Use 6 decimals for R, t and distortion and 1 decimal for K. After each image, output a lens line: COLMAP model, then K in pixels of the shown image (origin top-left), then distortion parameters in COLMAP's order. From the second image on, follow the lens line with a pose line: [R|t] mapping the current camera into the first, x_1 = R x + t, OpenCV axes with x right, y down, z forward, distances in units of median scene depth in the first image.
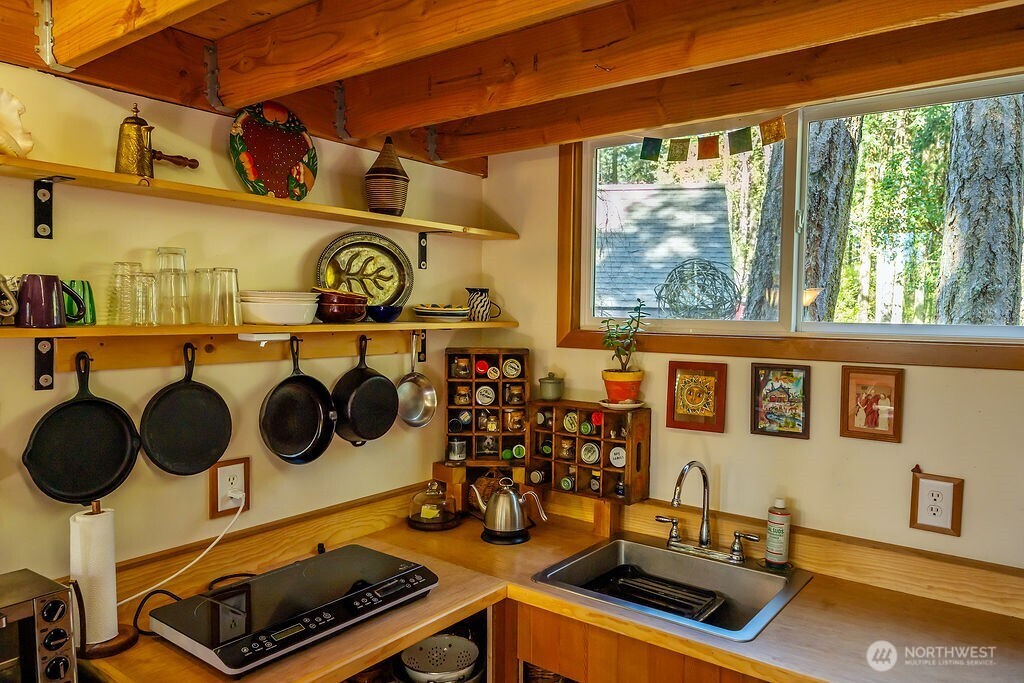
lens RADIAL K [[713.6, 0, 510.5], [0, 713.6, 343.3], [0, 0, 1]] dist [0.005367, 0.001785]
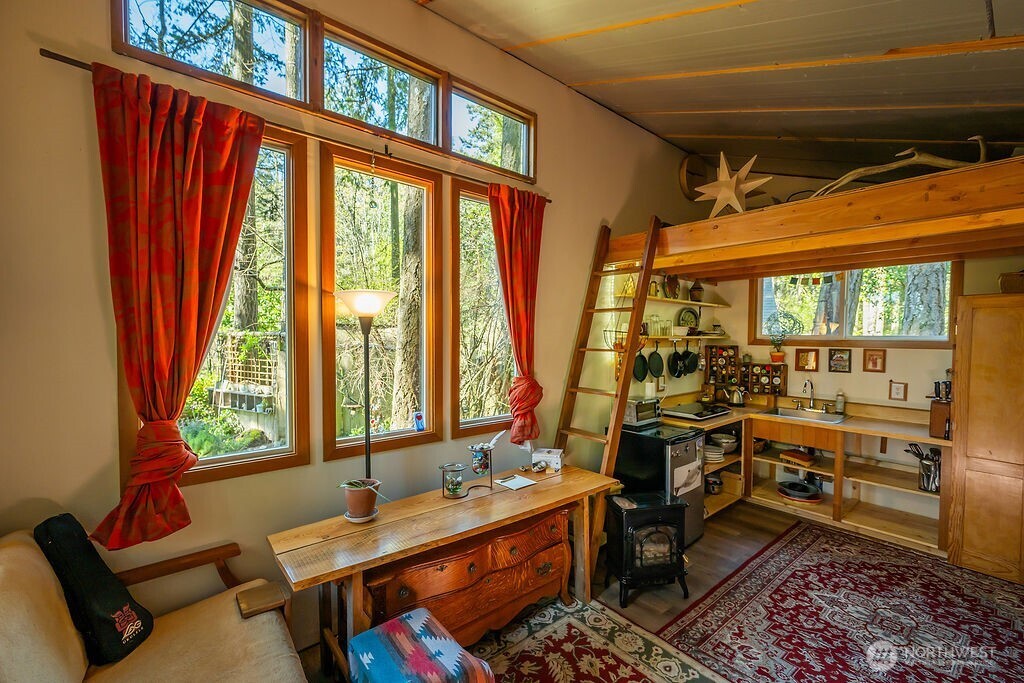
lens RADIAL K [[433.0, 0, 516.6], [0, 433.0, 346.3], [0, 0, 1]] dist [0.003371, 0.000489]
pose [[0.980026, 0.003109, -0.198846, -0.526324], [-0.007912, 0.999696, -0.023361, 0.061937], [0.198713, 0.024467, 0.979752, -0.948573]]
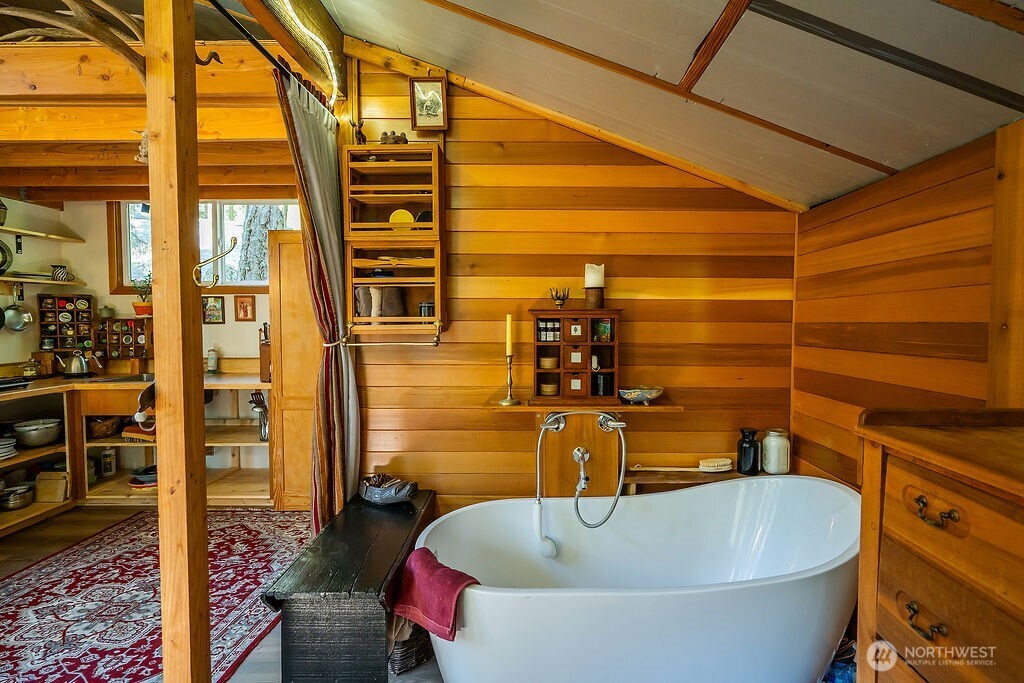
lens RADIAL K [[507.8, 0, 537.0], [0, 507.8, 335.6], [0, 0, 1]] dist [-0.004648, 0.000824]
pose [[0.789222, -0.035591, 0.613075, 0.146778], [0.042746, 0.999082, 0.002972, 0.185922], [-0.612618, 0.023861, 0.790019, -1.016051]]
